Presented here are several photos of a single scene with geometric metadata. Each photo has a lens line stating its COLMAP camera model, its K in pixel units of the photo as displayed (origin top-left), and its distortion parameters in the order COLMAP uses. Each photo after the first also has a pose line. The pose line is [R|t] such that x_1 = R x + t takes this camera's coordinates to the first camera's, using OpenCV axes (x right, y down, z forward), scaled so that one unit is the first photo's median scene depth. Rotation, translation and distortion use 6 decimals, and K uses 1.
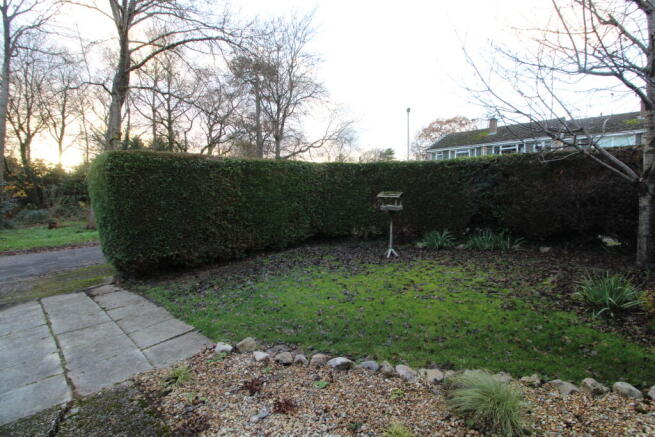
lens RADIAL K [[302.5, 0, 327.5], [0, 302.5, 218.5], [0, 0, 1]] dist [-0.000075, -0.011107]
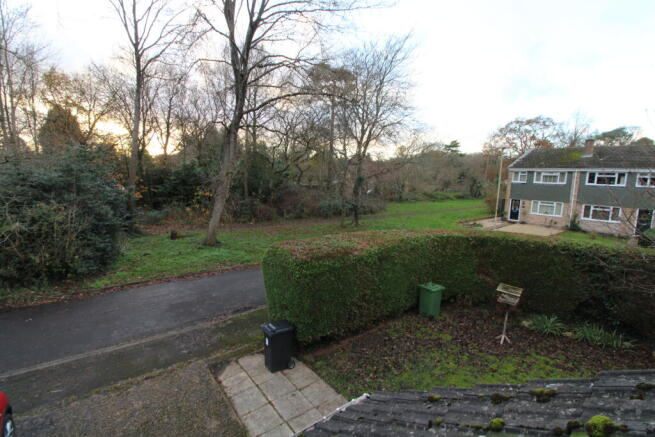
lens RADIAL K [[302.5, 0, 327.5], [0, 302.5, 218.5], [0, 0, 1]] dist [-0.000075, -0.011107]
pose [[0.984615, 0.069642, -0.160259, -0.089081], [-0.059878, 0.996089, 0.064975, -0.113661], [0.164157, -0.054379, 0.984934, -0.057795]]
